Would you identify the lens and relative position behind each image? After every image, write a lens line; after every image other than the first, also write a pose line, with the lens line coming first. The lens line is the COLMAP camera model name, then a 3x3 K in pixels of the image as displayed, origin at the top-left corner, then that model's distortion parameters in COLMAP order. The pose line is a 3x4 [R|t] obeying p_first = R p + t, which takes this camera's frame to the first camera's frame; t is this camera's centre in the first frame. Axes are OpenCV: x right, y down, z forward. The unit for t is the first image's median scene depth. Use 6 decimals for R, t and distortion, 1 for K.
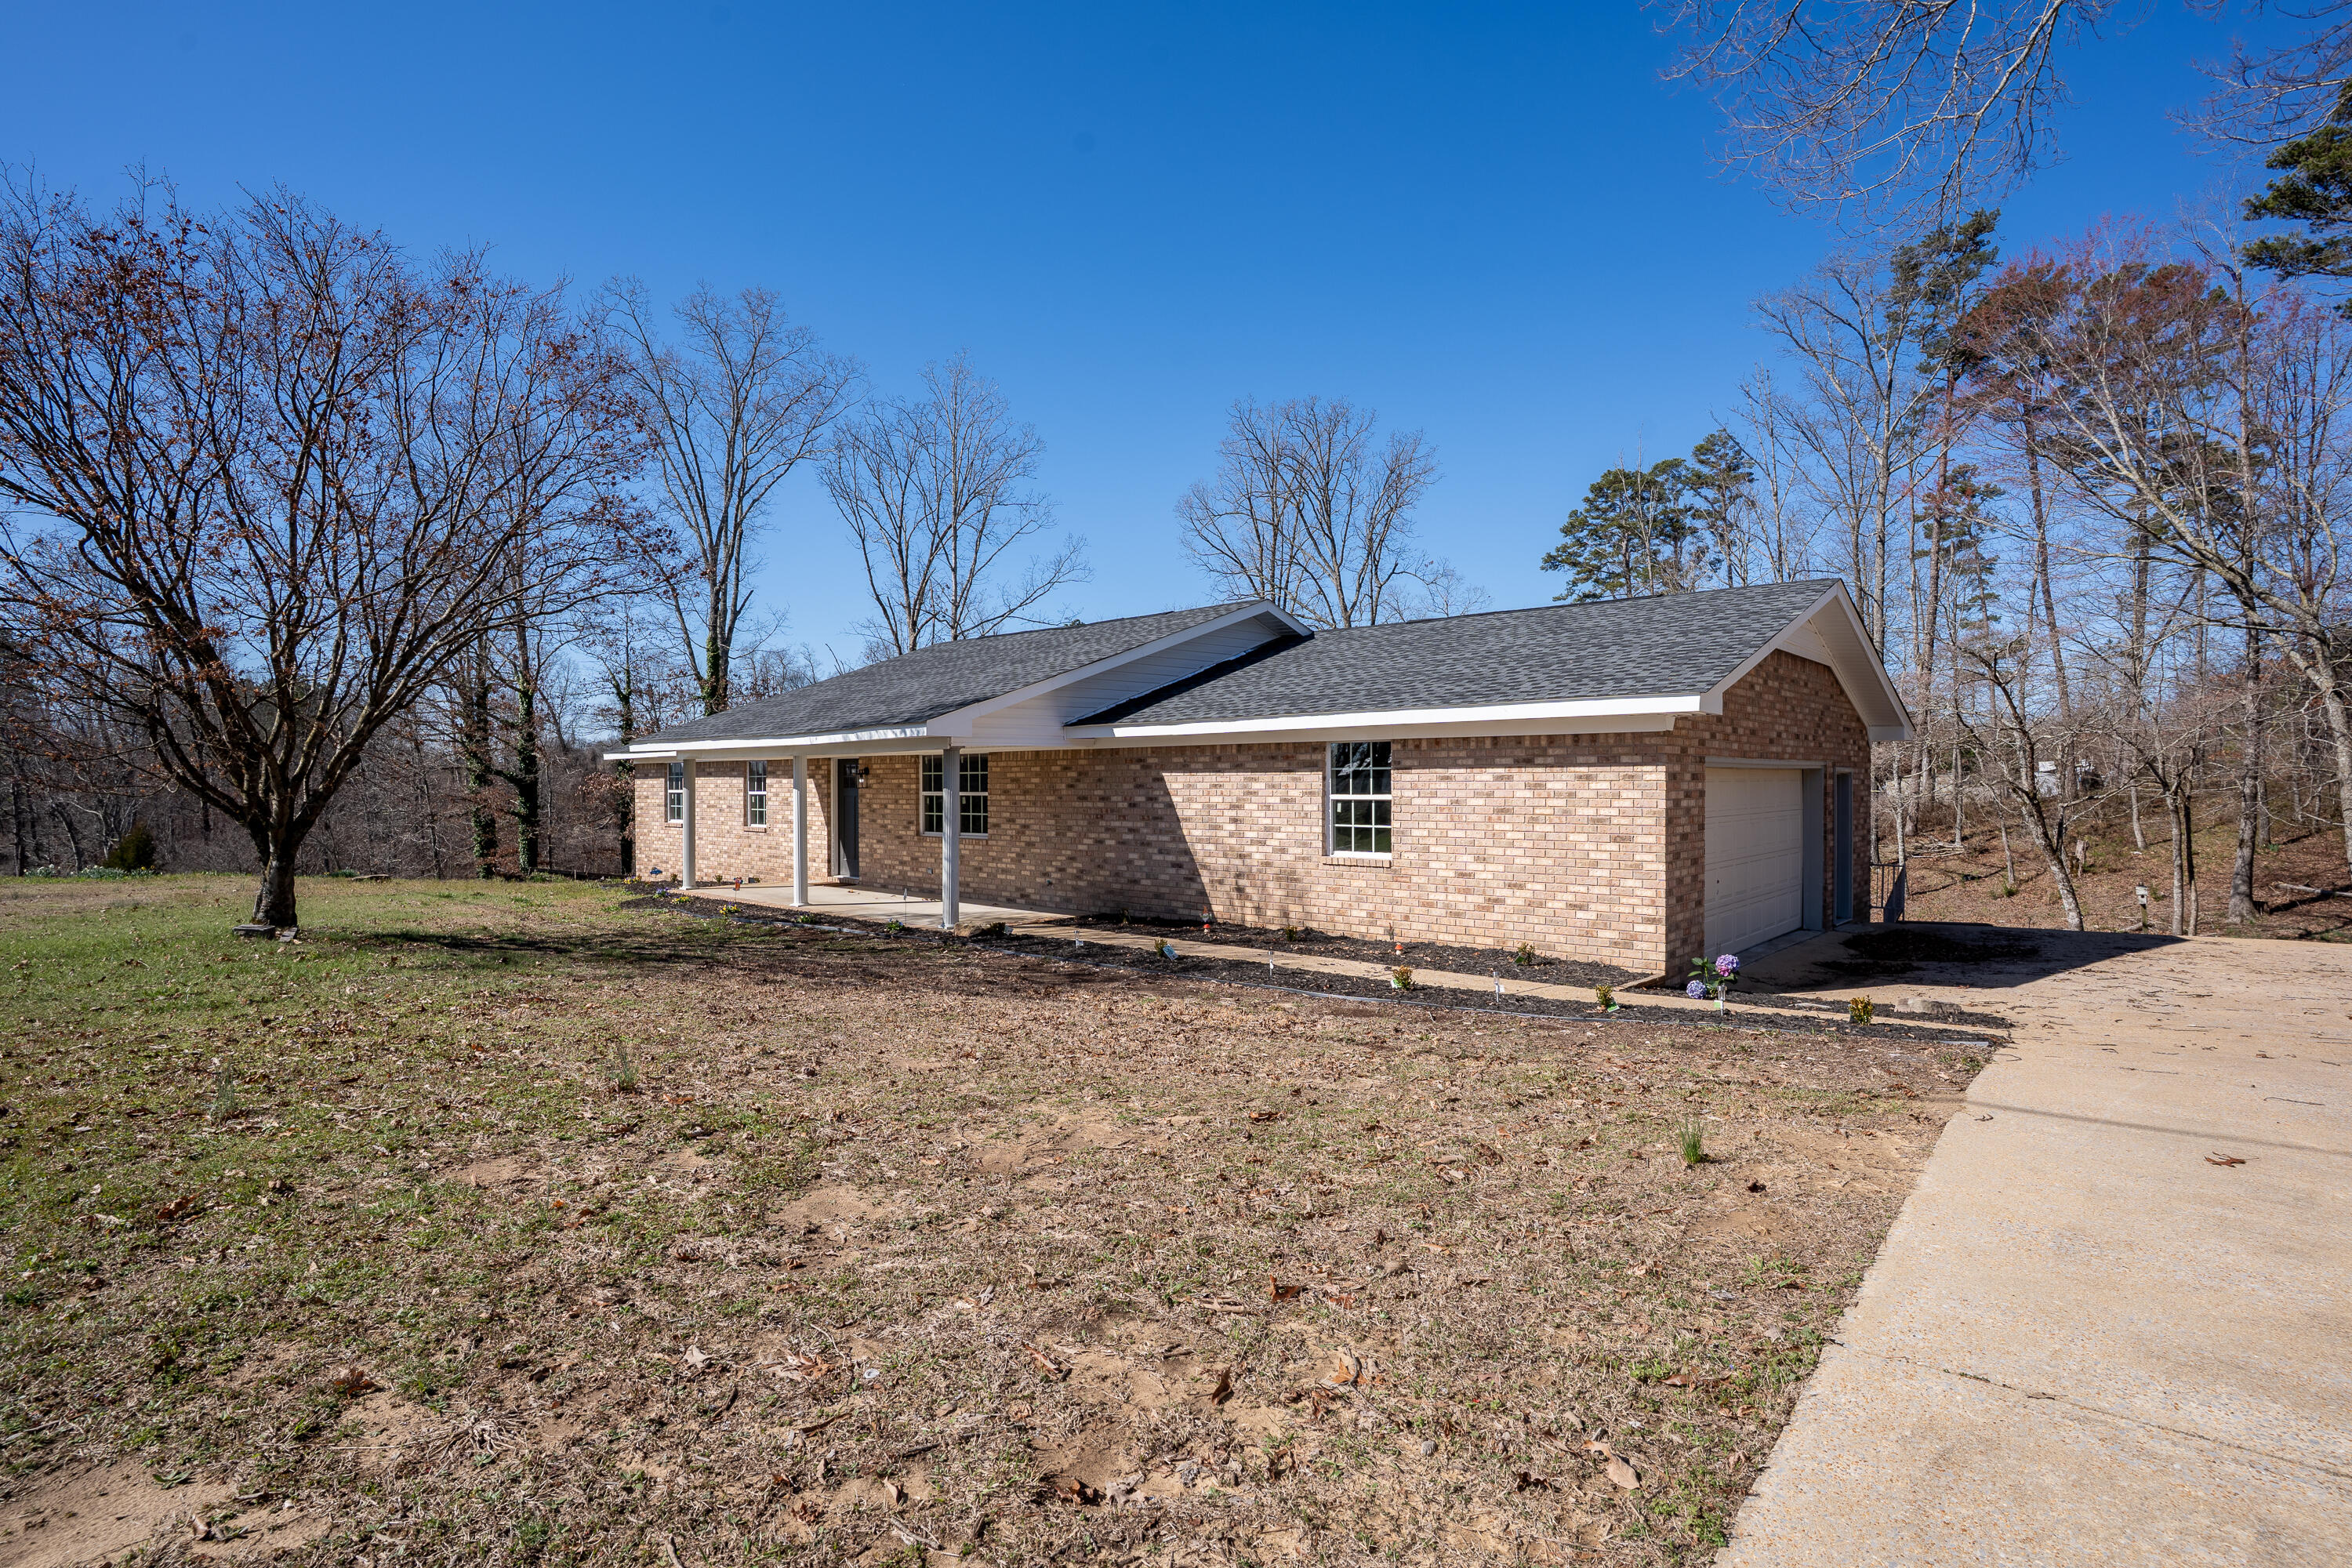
lens RADIAL K [[1141.7, 0, 1176.0], [0, 1141.7, 784.0], [0, 0, 1]] dist [-0.061755, 0.021822]
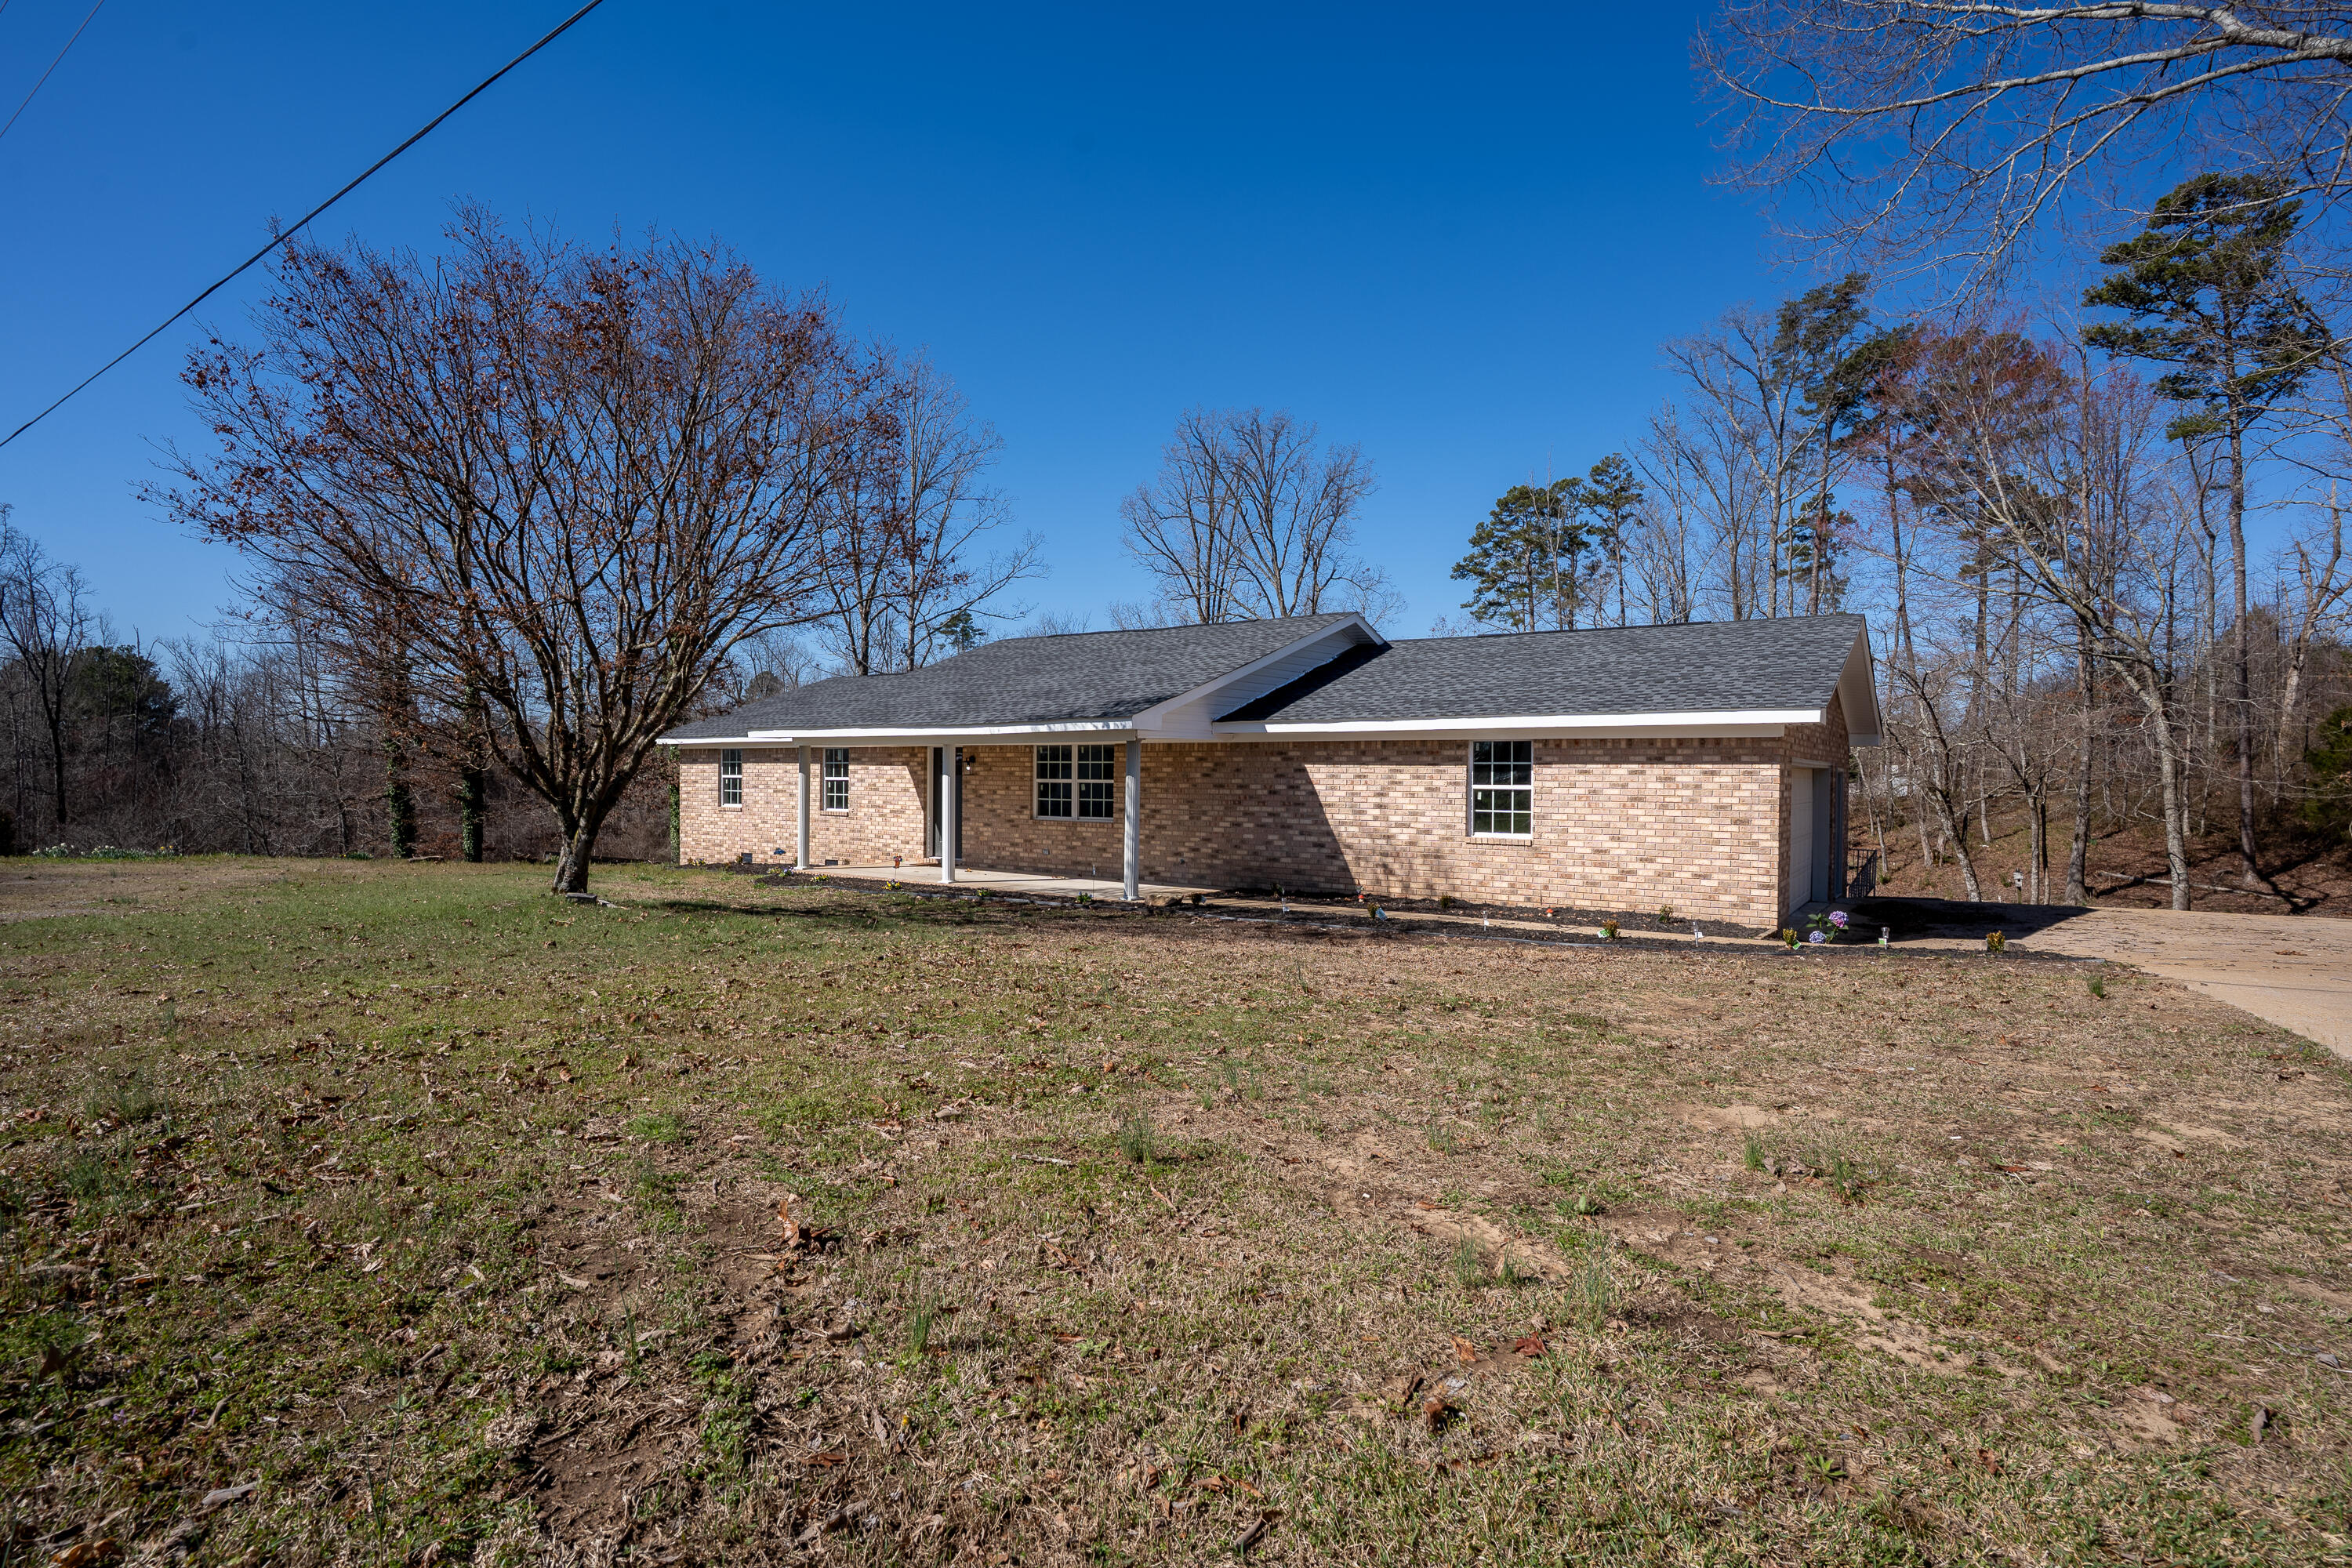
lens RADIAL K [[1150.0, 0, 1169.1], [0, 1150.0, 776.7], [0, 0, 1]] dist [-0.082020, 0.037743]
pose [[0.992899, 0.012298, 0.118324, -0.282708], [-0.012250, 0.999924, -0.001137, 0.005456], [-0.118329, -0.000321, 0.992974, -0.125592]]
